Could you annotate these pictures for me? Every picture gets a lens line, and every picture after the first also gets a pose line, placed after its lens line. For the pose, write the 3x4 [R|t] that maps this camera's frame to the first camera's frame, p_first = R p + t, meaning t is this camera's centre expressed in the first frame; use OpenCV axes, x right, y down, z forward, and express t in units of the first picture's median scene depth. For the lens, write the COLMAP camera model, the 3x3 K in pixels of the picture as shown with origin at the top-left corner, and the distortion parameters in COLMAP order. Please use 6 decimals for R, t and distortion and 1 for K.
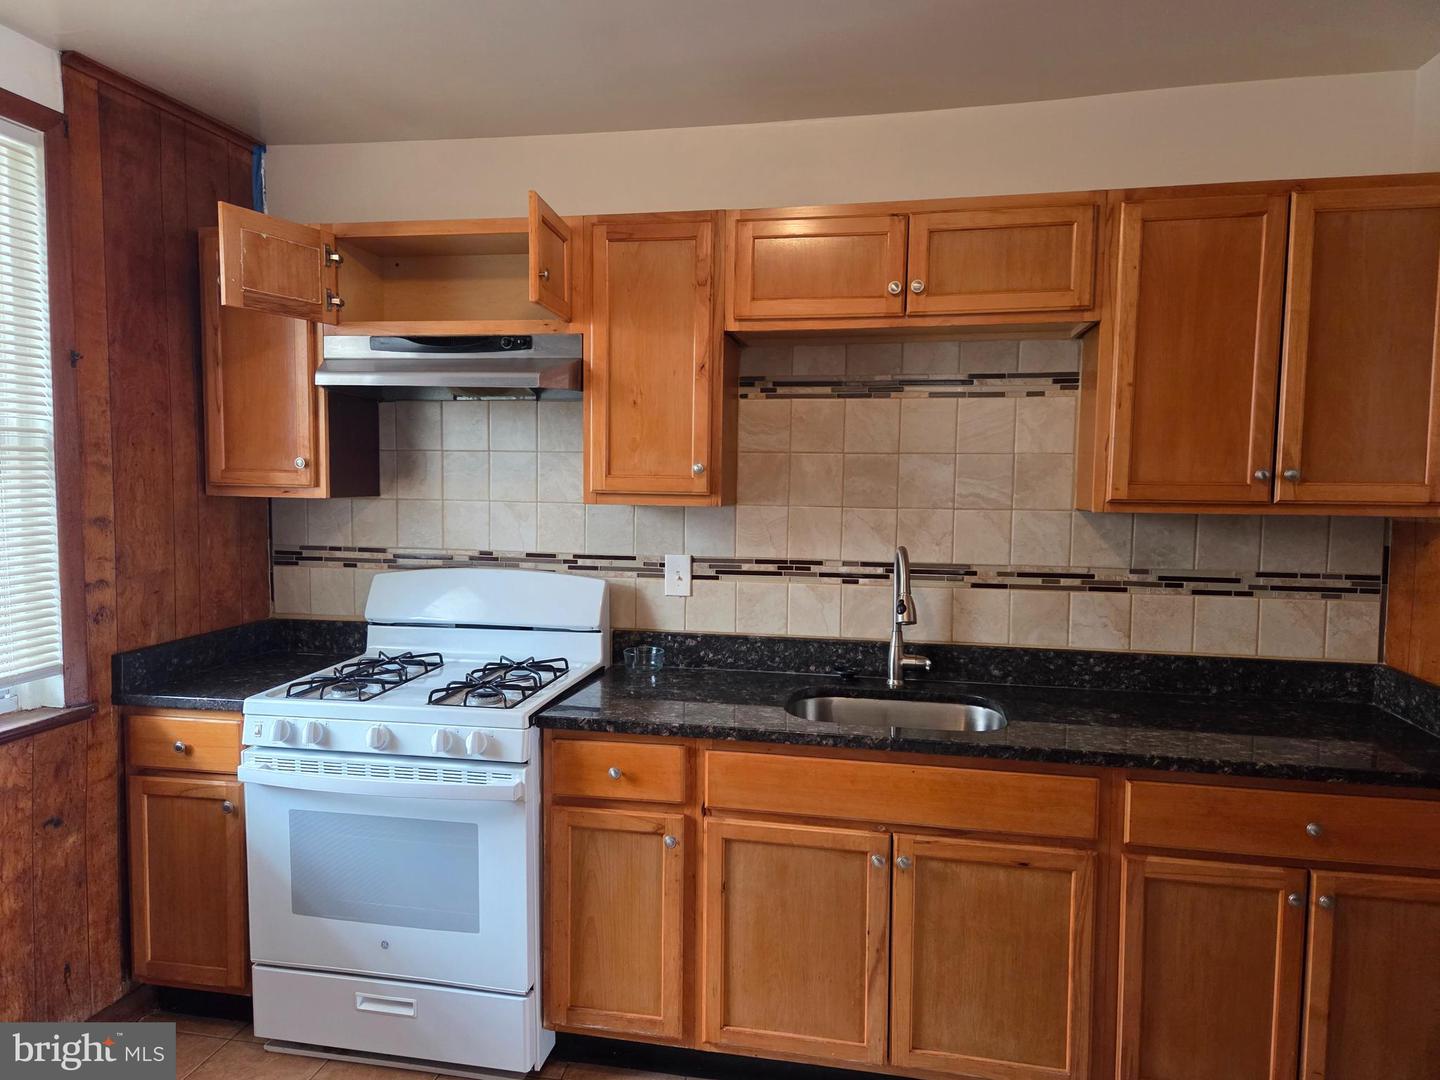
lens RADIAL K [[965.8, 0, 718.4], [0, 965.8, 540.5], [0, 0, 1]] dist [0.058911, -0.042886]
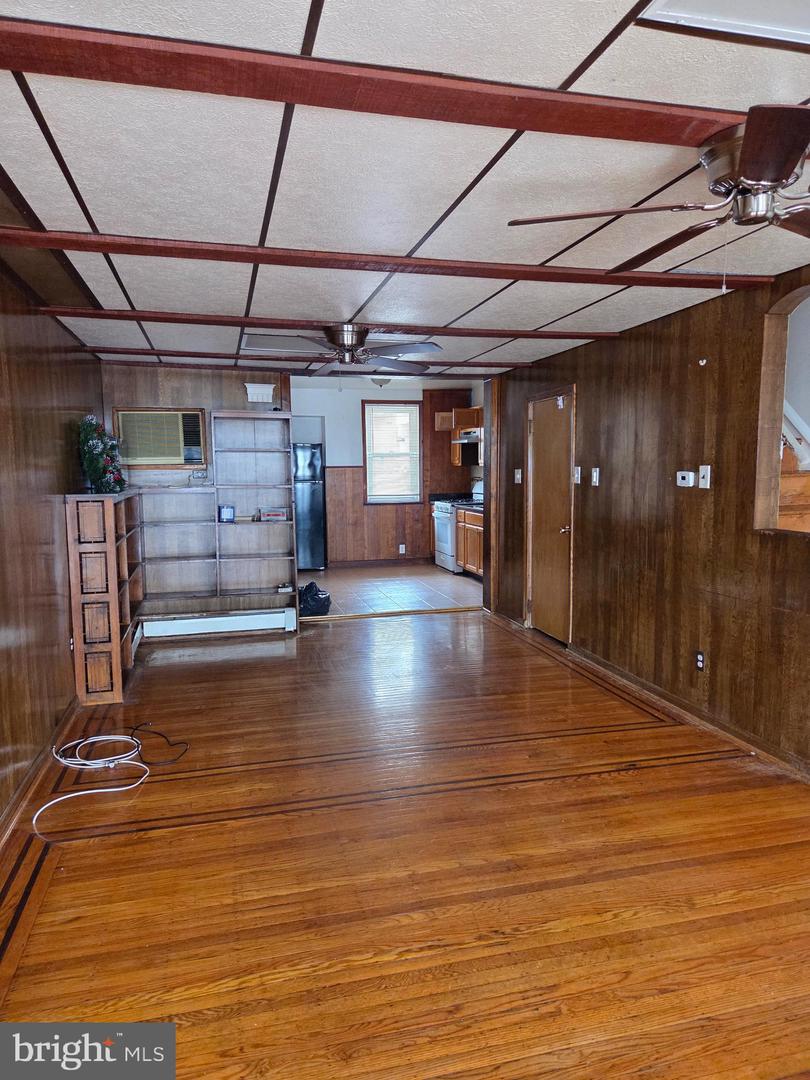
lens RADIAL K [[724.4, 0, 404.7], [0, 724.4, 544.6], [0, 0, 1]] dist [0.058911, -0.042886]
pose [[0.444845, 0.082619, -0.891789, 3.059907], [-0.049916, 0.996475, 0.067418, 0.133540], [0.894216, 0.014524, 0.447401, -0.974494]]
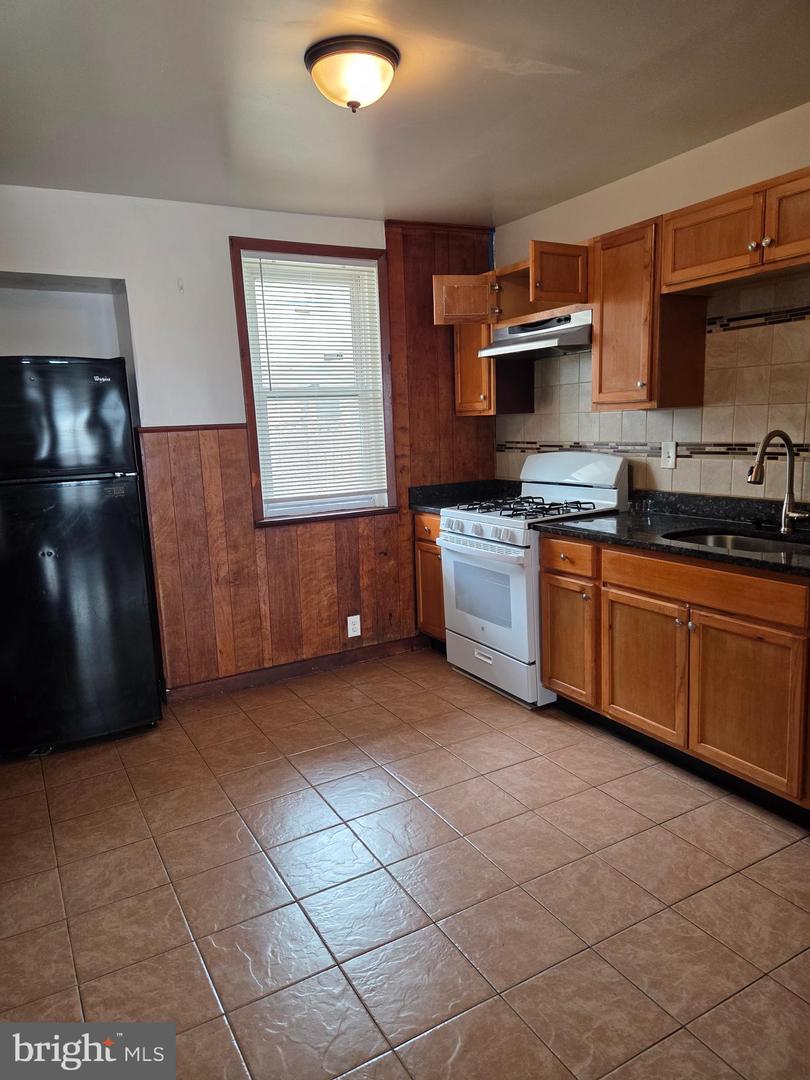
lens RADIAL K [[724.4, 0, 387.9], [0, 724.4, 541.2], [0, 0, 1]] dist [0.058911, -0.042886]
pose [[0.637615, 0.092014, -0.764841, 0.670995], [-0.005836, 0.993389, 0.114645, 0.047891], [0.770333, -0.068636, 0.633936, -0.123613]]
